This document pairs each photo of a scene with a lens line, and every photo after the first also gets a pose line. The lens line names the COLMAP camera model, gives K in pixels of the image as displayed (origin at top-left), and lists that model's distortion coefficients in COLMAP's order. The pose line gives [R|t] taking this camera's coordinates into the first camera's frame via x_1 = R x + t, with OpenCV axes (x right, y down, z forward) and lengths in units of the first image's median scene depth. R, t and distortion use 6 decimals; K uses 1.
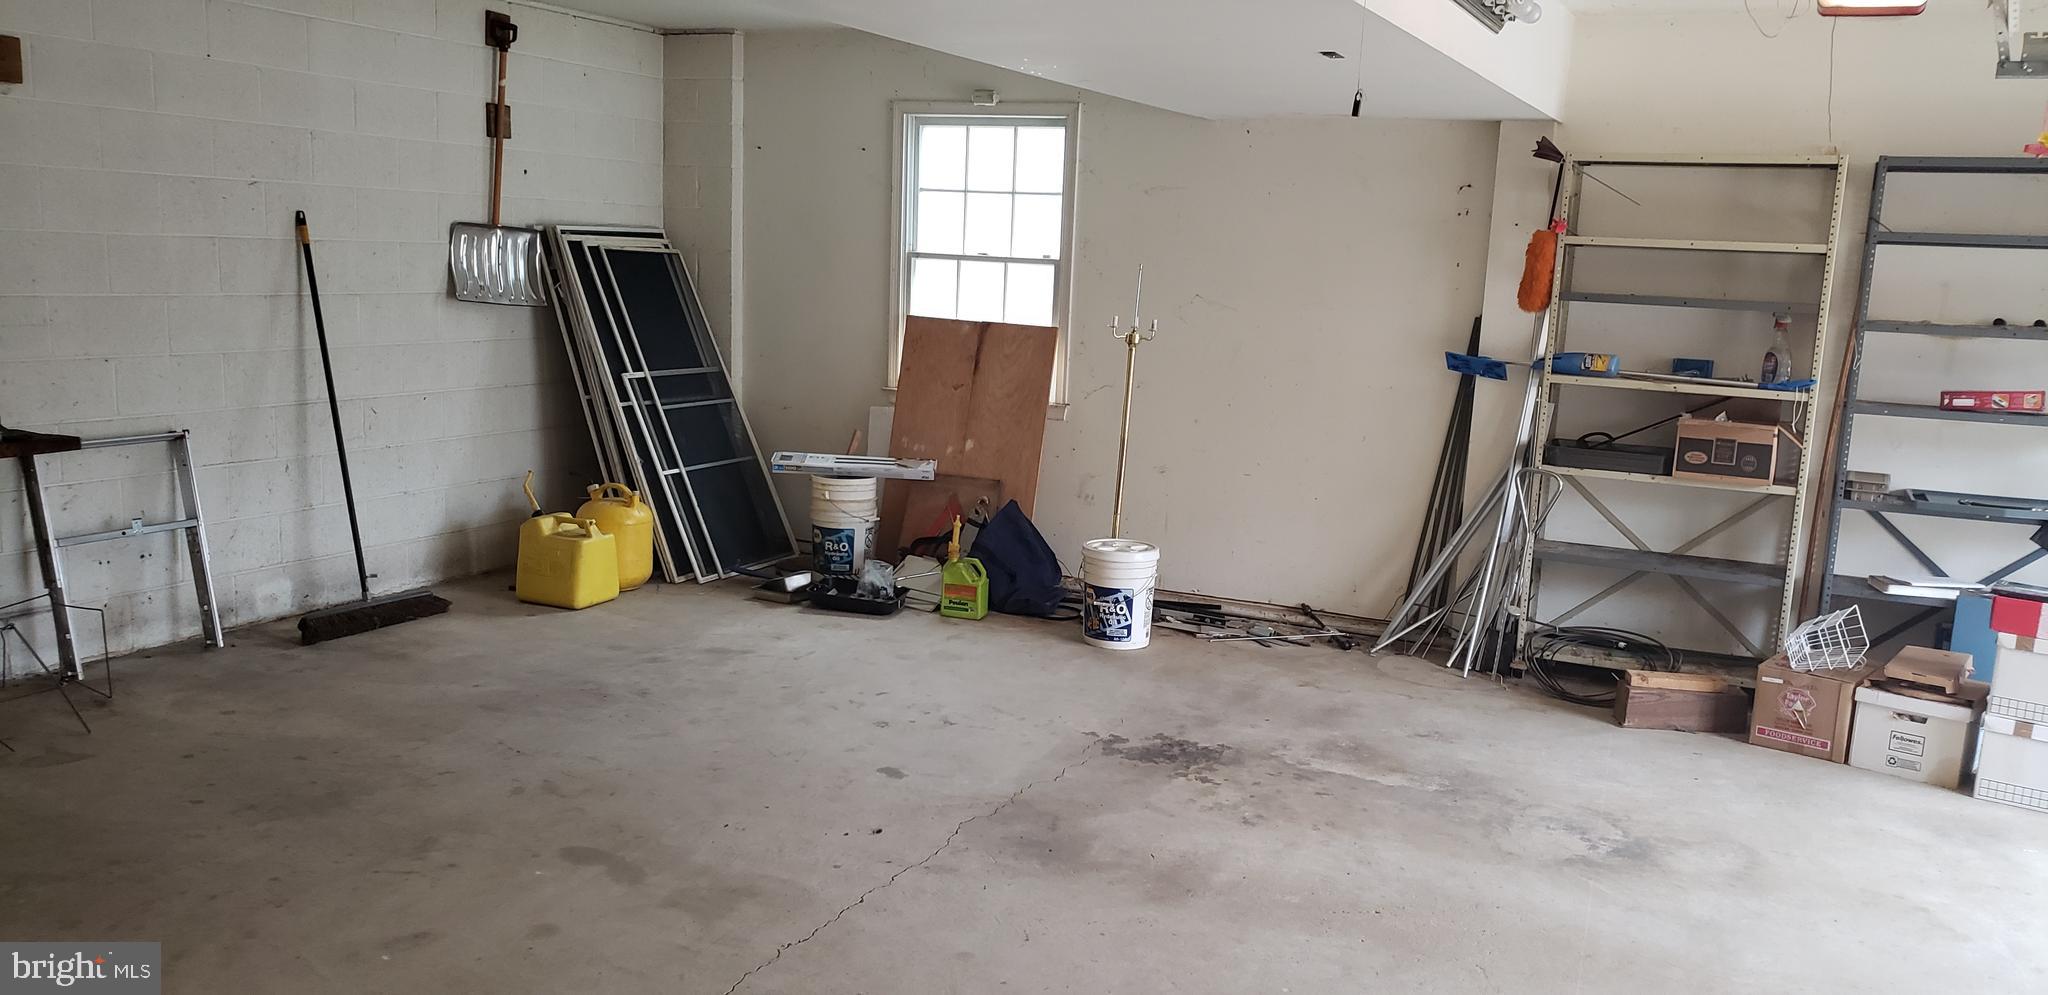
lens RADIAL K [[1594.5, 0, 1024.0], [0, 1594.5, 497.5], [0, 0, 1]] dist [0.110712, -0.209672]
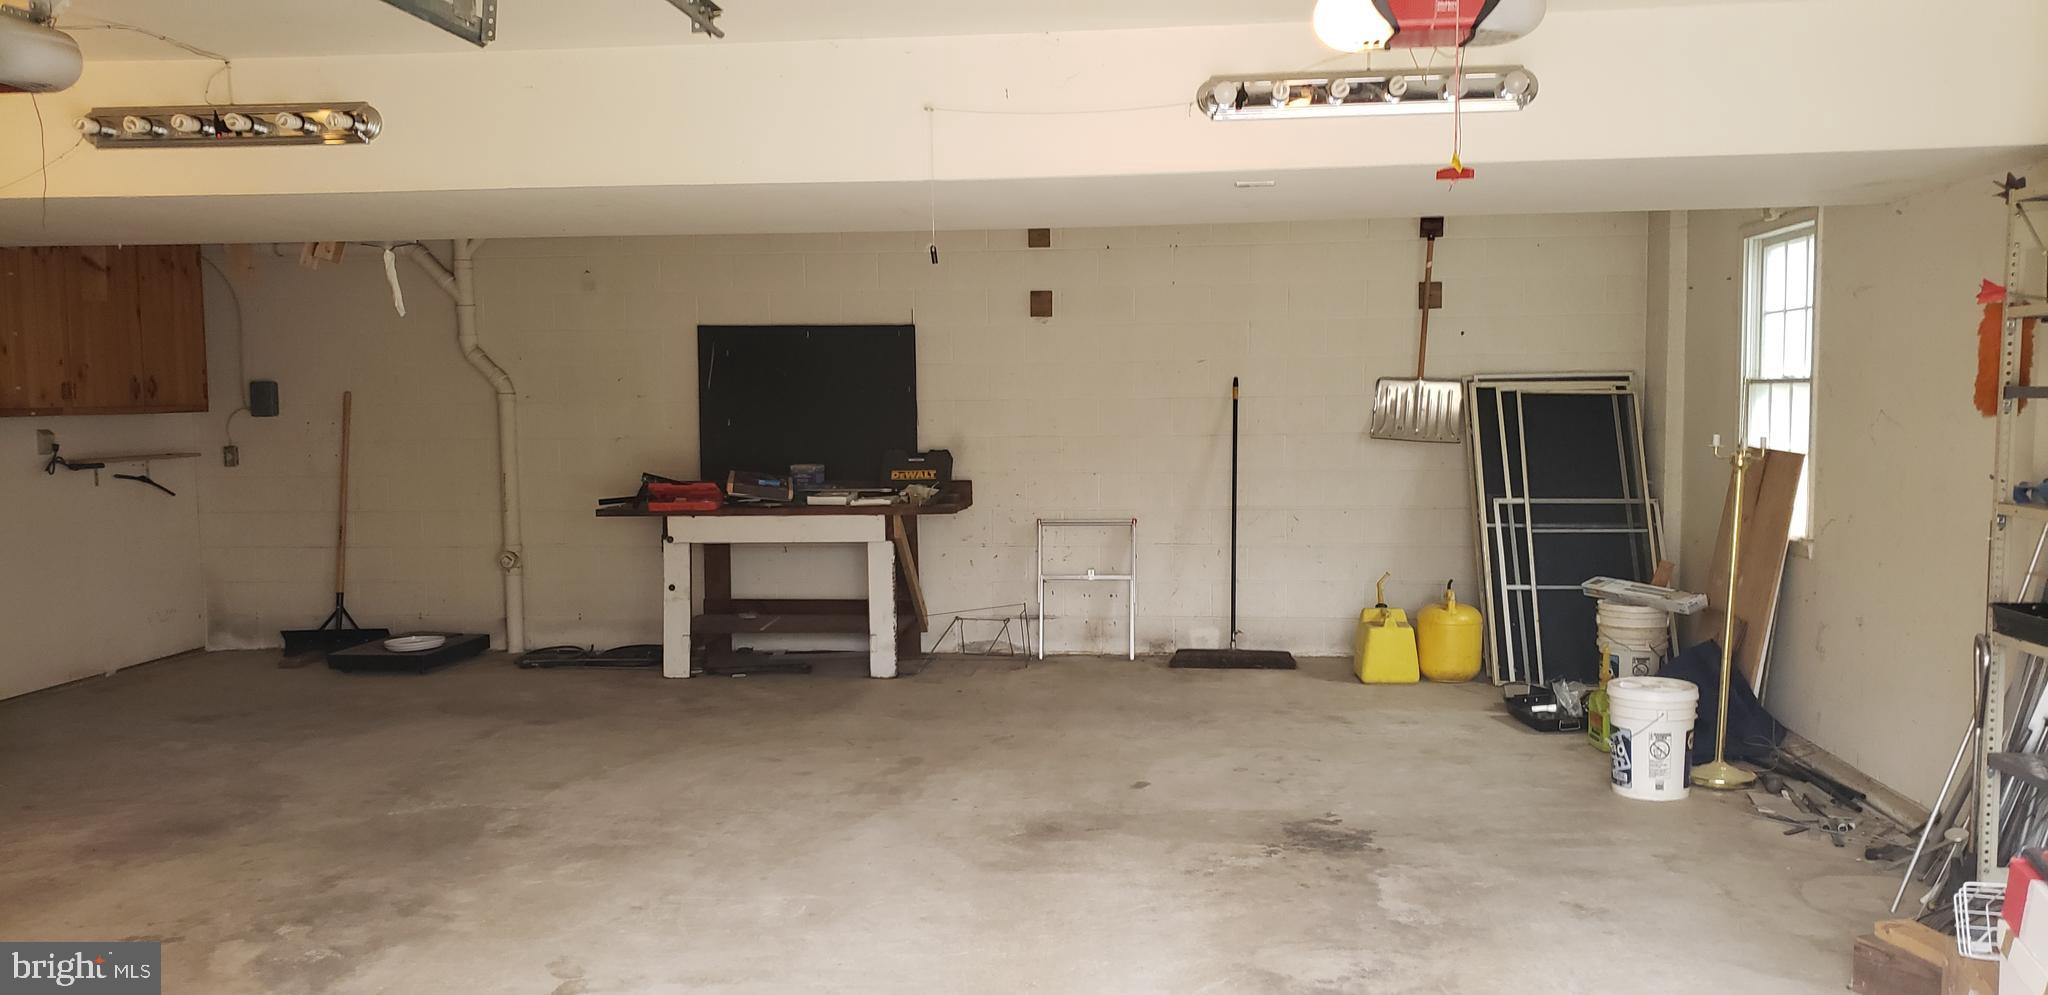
lens RADIAL K [[1589.5, 0, 1061.7], [0, 1589.5, 503.8], [0, 0, 1]] dist [0.078522, -0.116587]
pose [[0.337652, 0.019308, -0.941073, 0.906307], [-0.124467, 0.991926, -0.024306, -0.009309], [0.933005, 0.125340, 0.337329, 0.408345]]
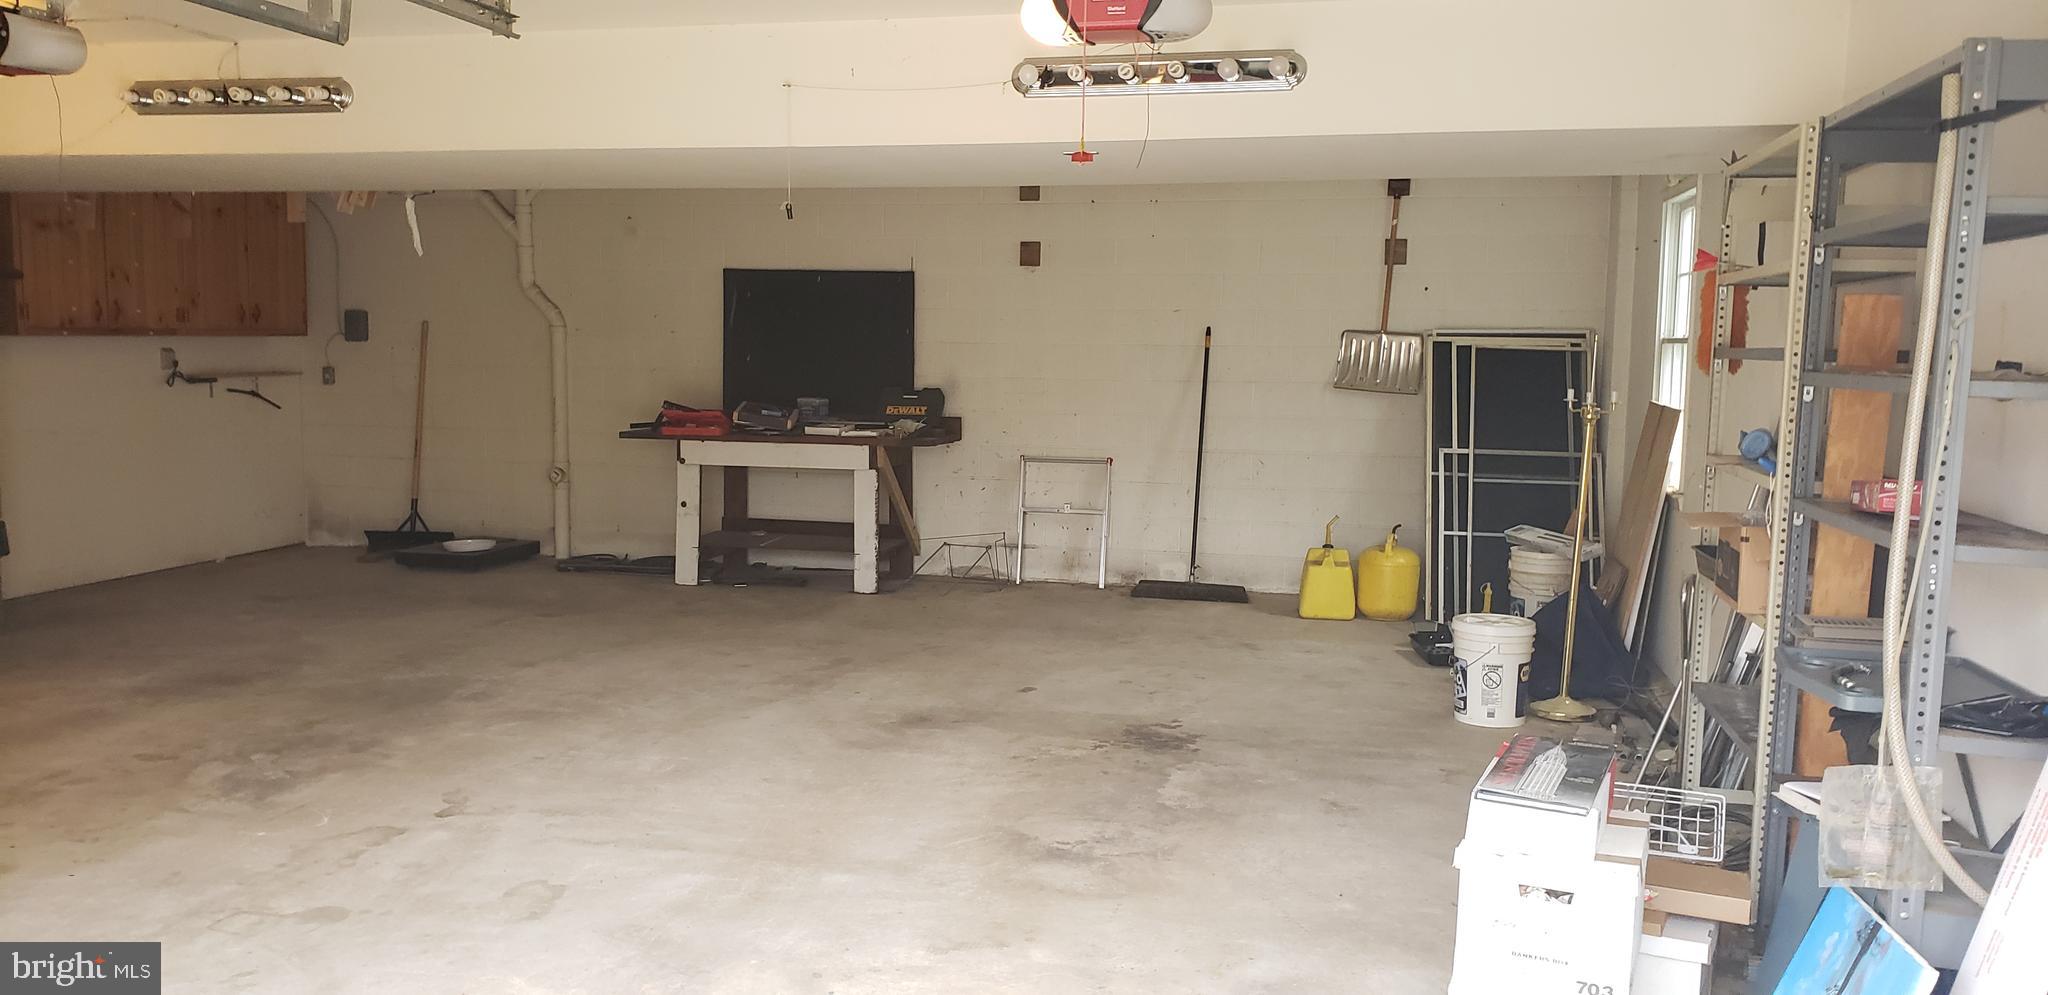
lens RADIAL K [[1594.5, 0, 1024.0], [0, 1594.5, 497.5], [0, 0, 1]] dist [0.110712, -0.209672]
pose [[0.209782, 0.056640, -0.976106, 1.080027], [-0.159220, 0.986974, 0.023052, -0.024097], [0.964697, 0.150580, 0.216068, 0.558469]]
